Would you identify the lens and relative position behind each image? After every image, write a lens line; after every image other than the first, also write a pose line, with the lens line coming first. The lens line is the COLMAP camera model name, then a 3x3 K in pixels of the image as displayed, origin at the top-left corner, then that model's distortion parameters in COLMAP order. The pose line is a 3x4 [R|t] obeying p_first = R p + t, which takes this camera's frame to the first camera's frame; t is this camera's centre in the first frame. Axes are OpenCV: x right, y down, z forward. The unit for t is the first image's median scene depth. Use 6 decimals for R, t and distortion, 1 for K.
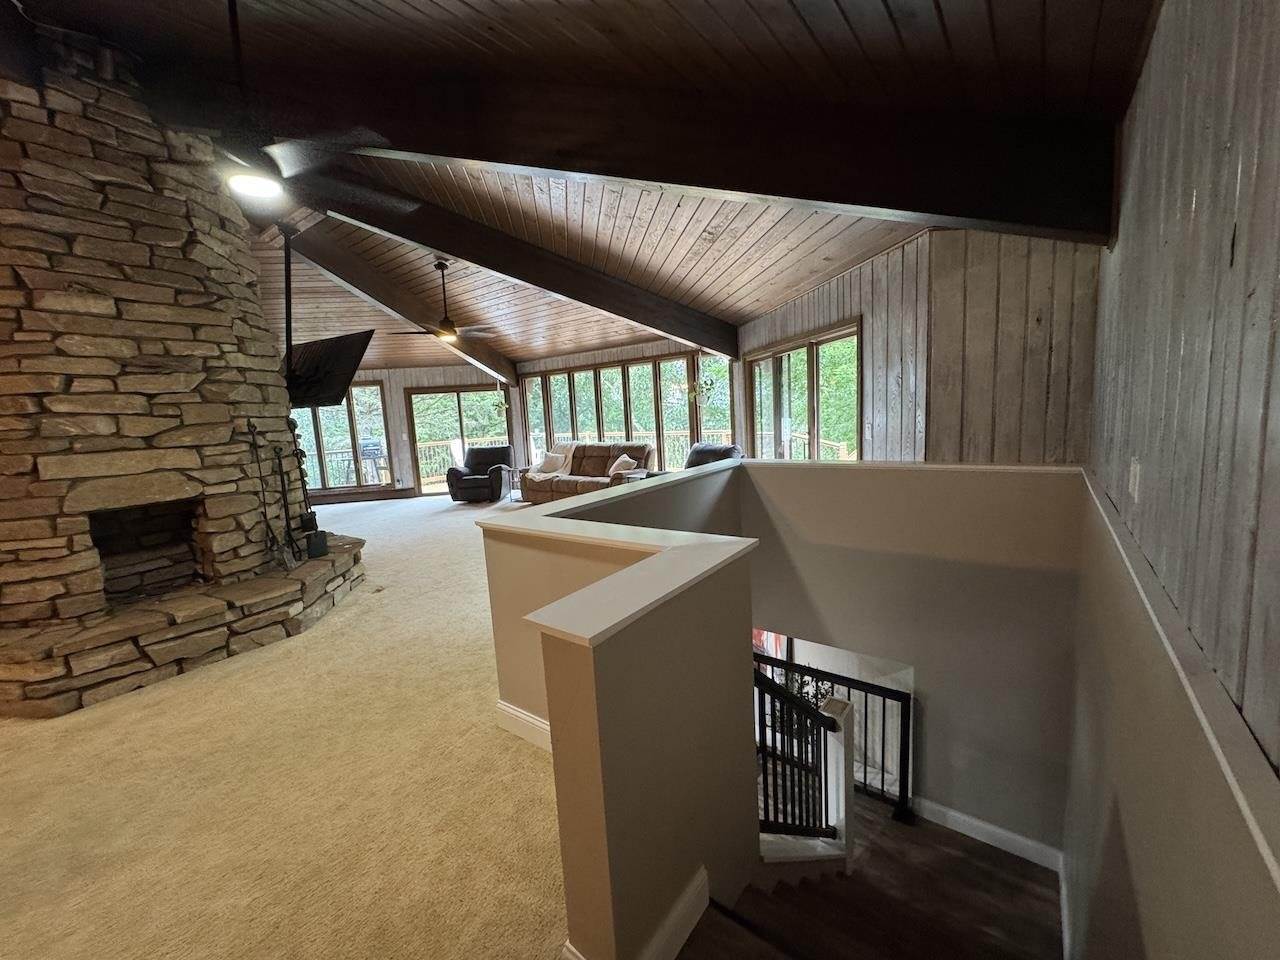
lens RADIAL K [[508.4, 0, 640.3], [0, 508.4, 475.9], [0, 0, 1]] dist [-0.006953, 0.002125]
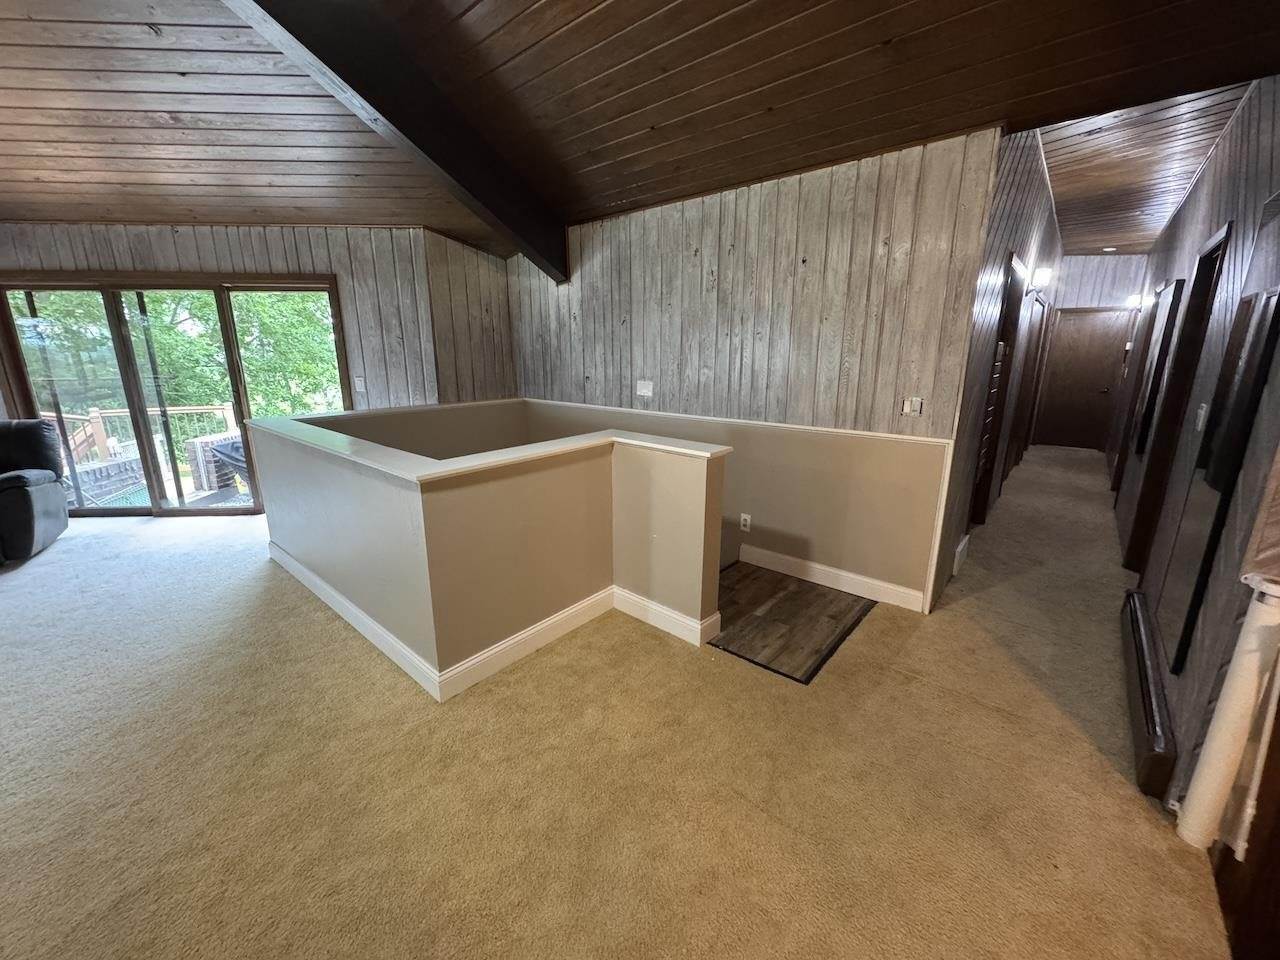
lens RADIAL K [[508.4, 0, 643.5], [0, 508.4, 471.4], [0, 0, 1]] dist [-0.006953, 0.002125]
pose [[0.054333, -0.182208, 0.981758, -0.792516], [0.121651, 0.977094, 0.174610, -0.022297], [-0.991085, 0.109945, 0.075254, 0.388544]]
